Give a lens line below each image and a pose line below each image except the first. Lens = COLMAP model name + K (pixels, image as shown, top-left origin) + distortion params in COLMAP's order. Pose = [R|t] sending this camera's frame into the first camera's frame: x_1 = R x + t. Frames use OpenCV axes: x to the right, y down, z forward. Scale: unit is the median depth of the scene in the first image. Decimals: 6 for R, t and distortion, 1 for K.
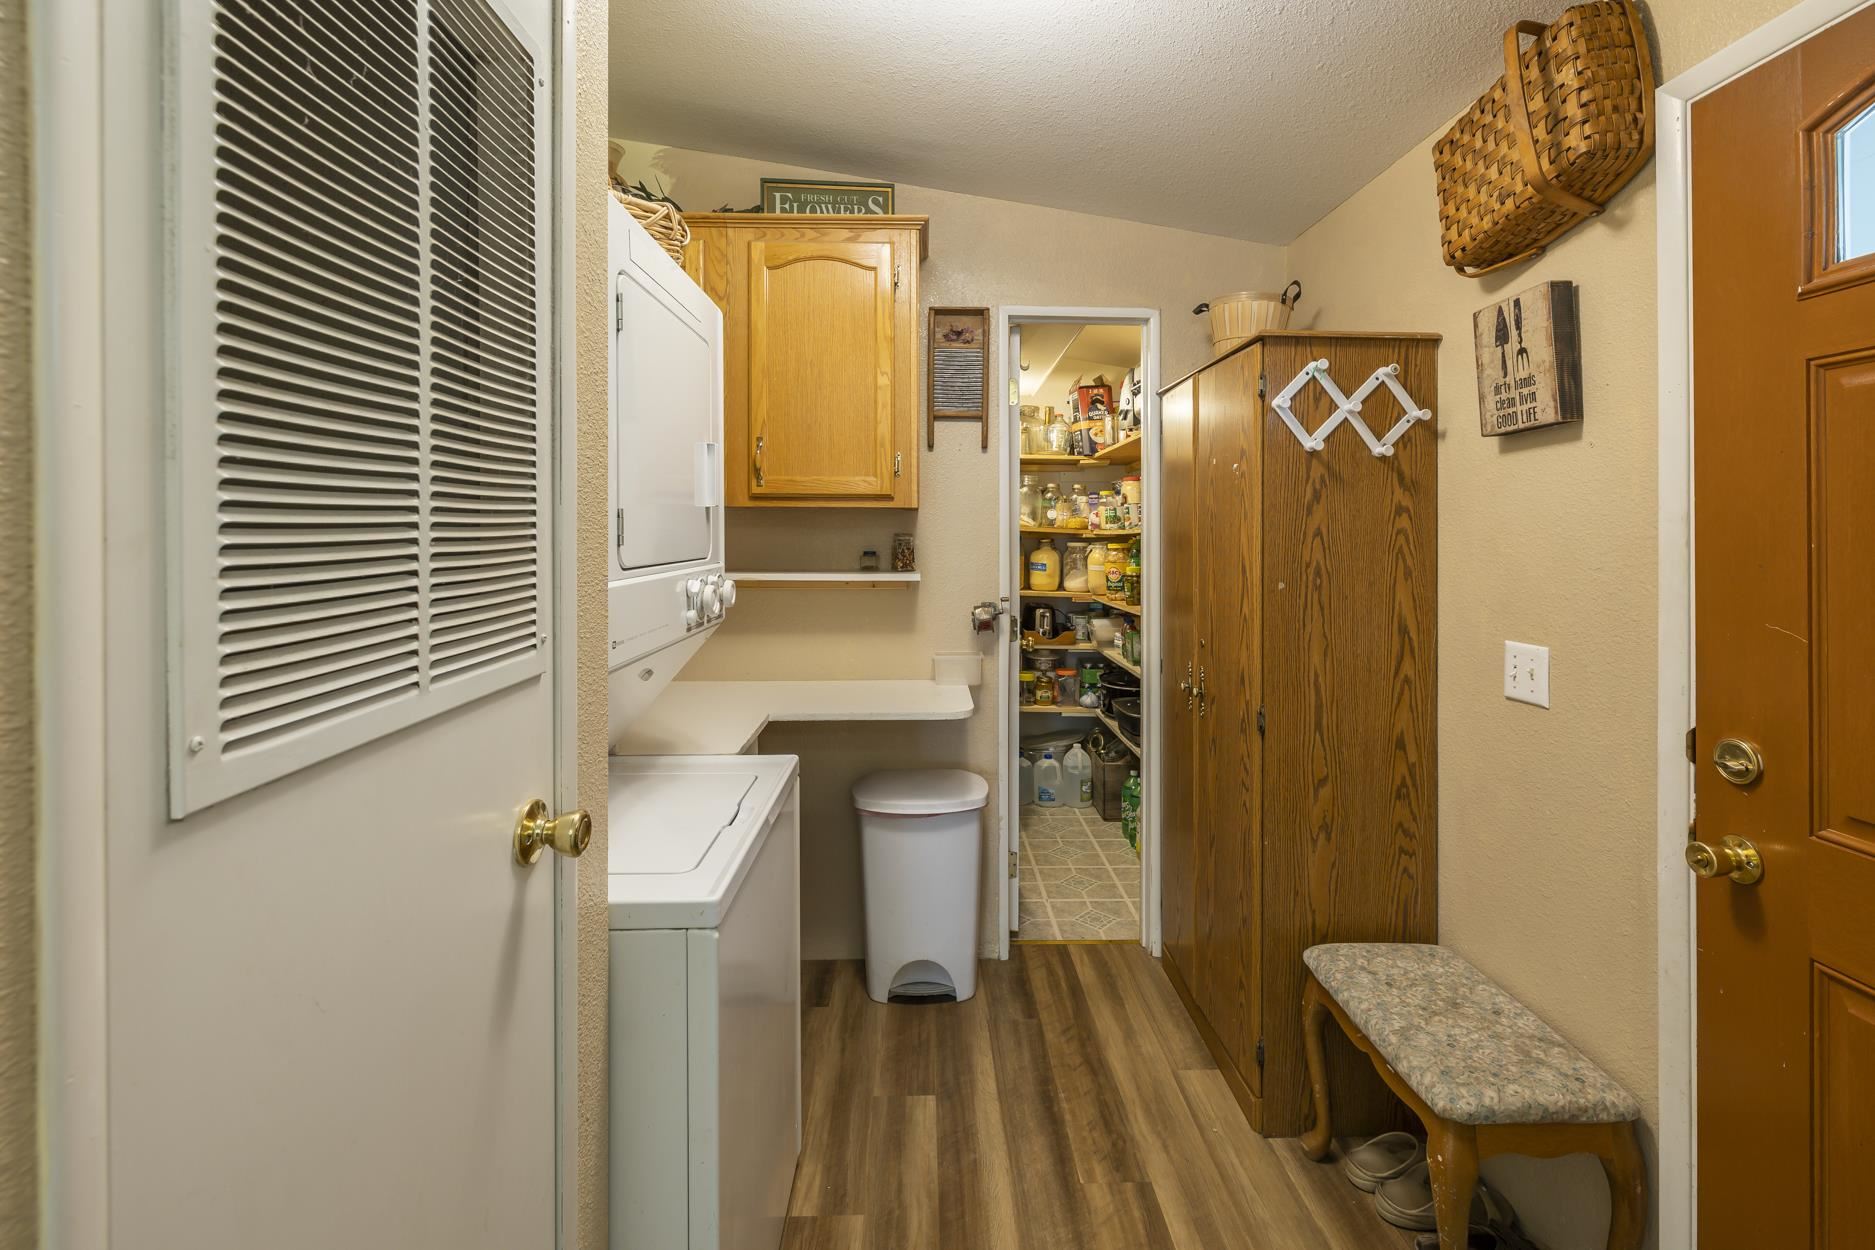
lens RADIAL K [[828.9, 0, 946.5], [0, 828.9, 534.8], [0, 0, 1]] dist [0.002583, 0.000158]
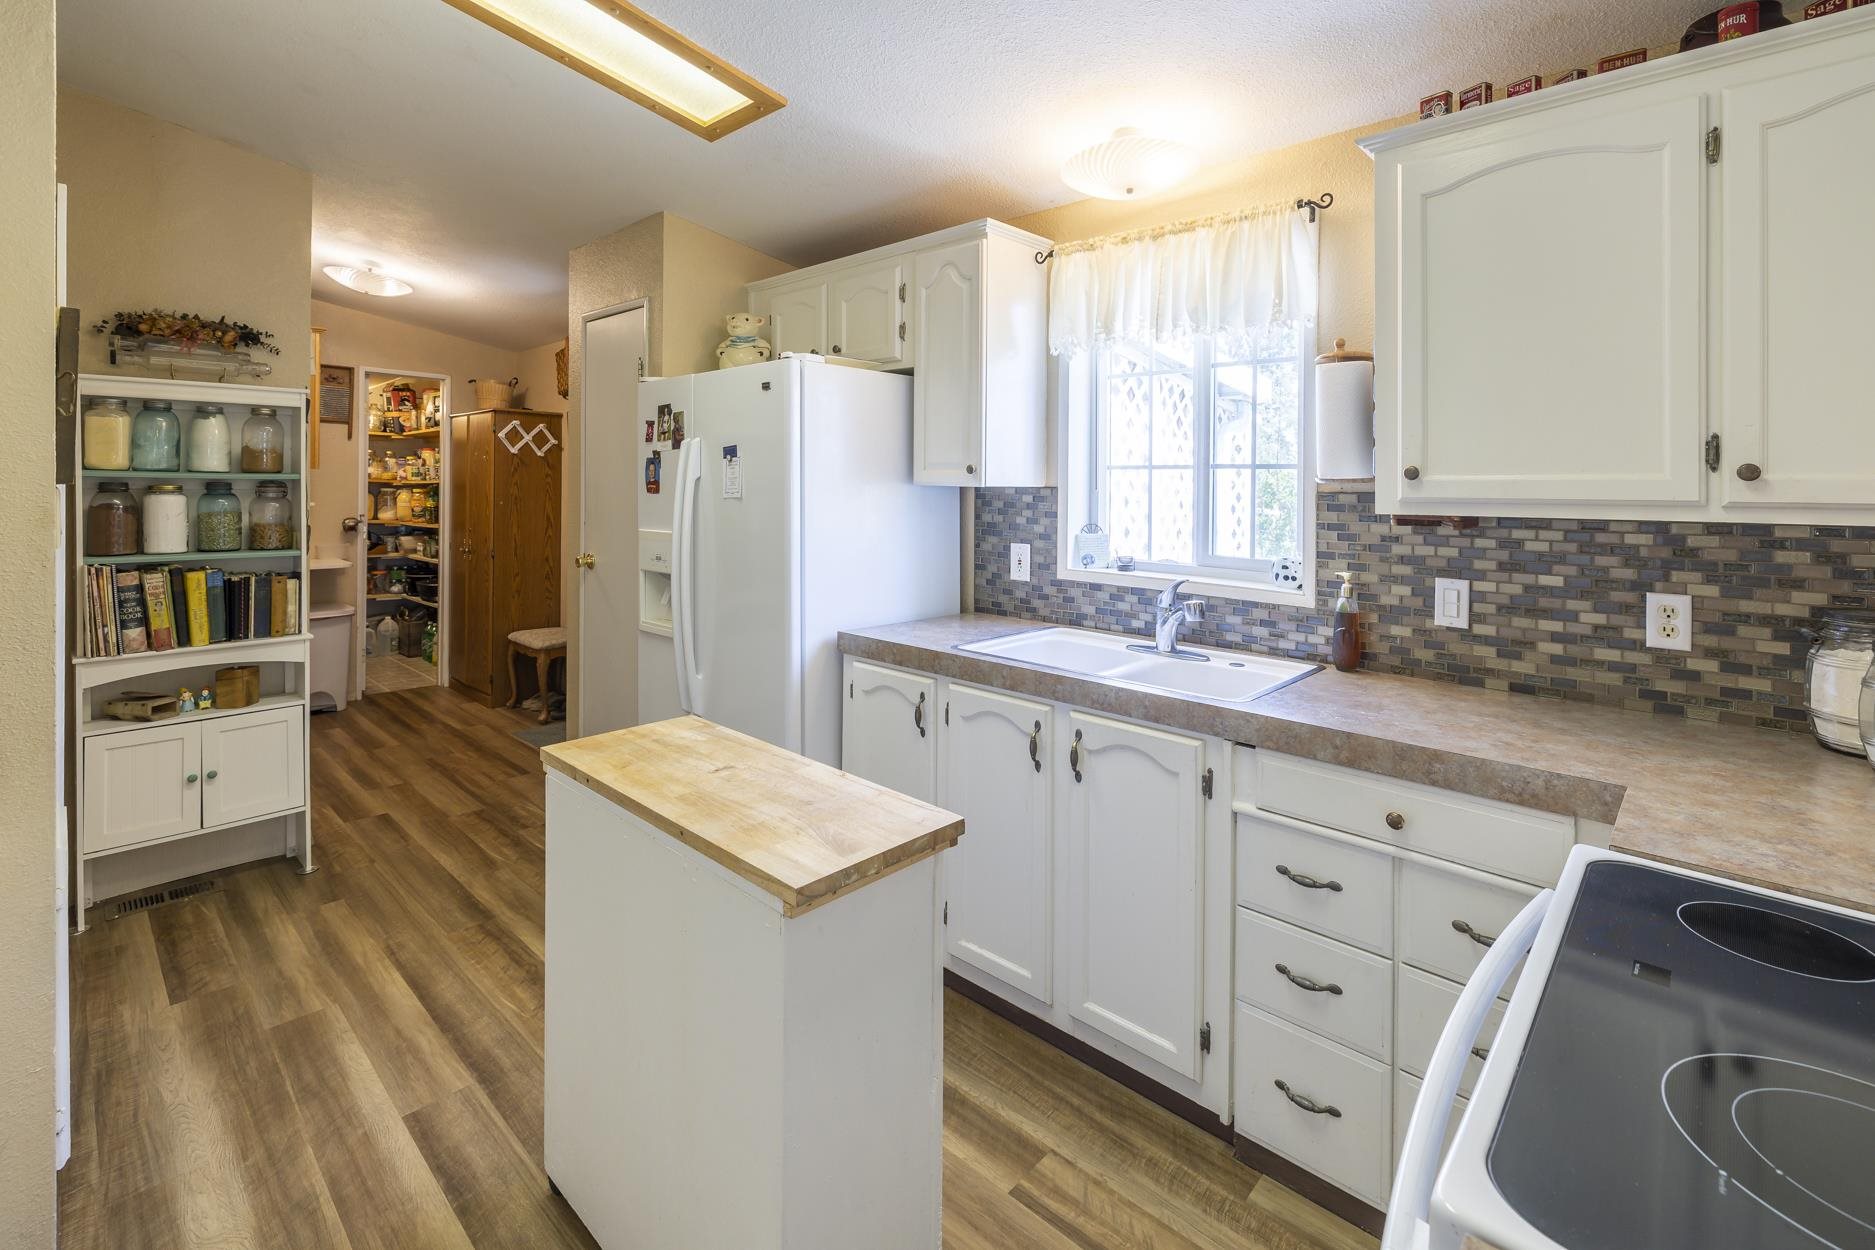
lens RADIAL K [[828.9, 0, 926.3], [0, 828.9, 490.9], [0, 0, 1]] dist [0.002583, 0.000158]
pose [[0.710061, 0.003842, 0.704130, -0.268374], [-0.007856, 0.999966, 0.002466, 0.002456], [-0.704096, -0.007283, 0.710067, -0.983213]]
